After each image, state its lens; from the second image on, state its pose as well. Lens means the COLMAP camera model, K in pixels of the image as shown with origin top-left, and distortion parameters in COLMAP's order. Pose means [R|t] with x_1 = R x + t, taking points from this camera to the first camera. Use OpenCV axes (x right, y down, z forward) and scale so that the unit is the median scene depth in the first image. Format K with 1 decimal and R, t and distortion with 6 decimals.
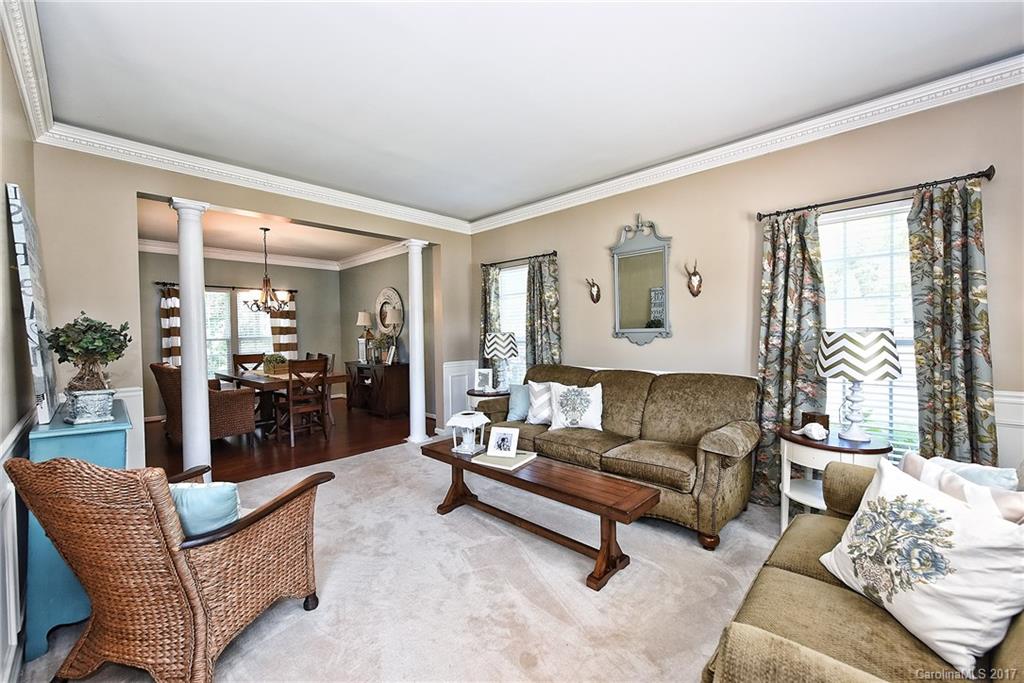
lens RADIAL K [[403.2, 0, 512.0], [0, 403.2, 341.5], [0, 0, 1]] dist [-0.001184, -0.000460]
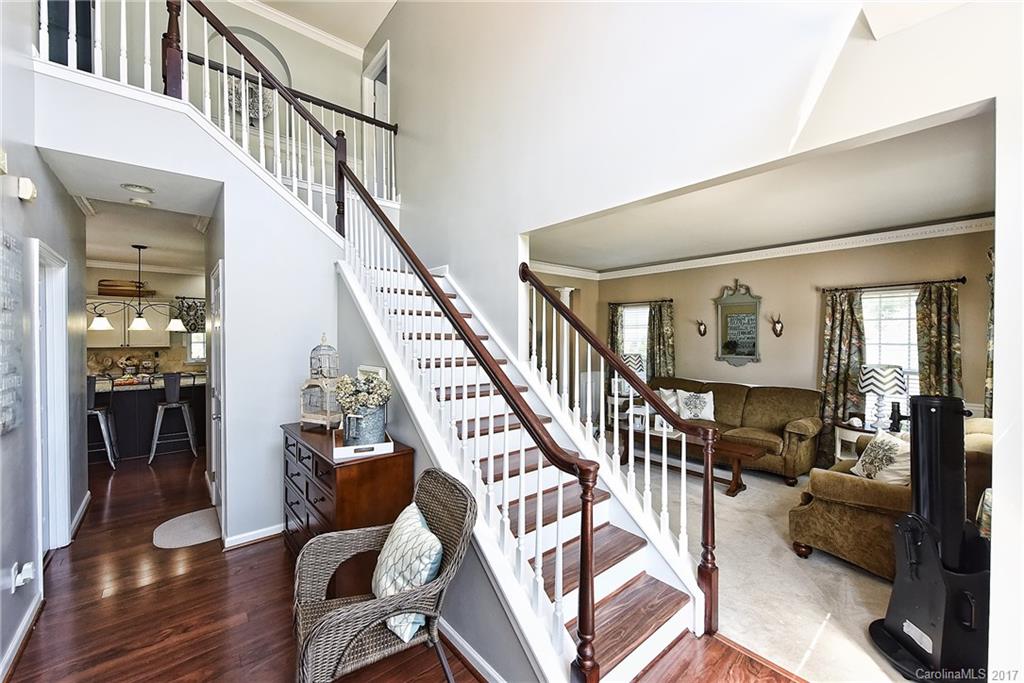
lens RADIAL K [[403.2, 0, 512.0], [0, 403.2, 341.5], [0, 0, 1]] dist [-0.001184, -0.000460]
pose [[0.994528, 0.019225, -0.102683, -0.471049], [-0.020123, 0.999768, -0.007718, -0.072935], [0.102511, 0.009742, 0.994684, -0.750964]]
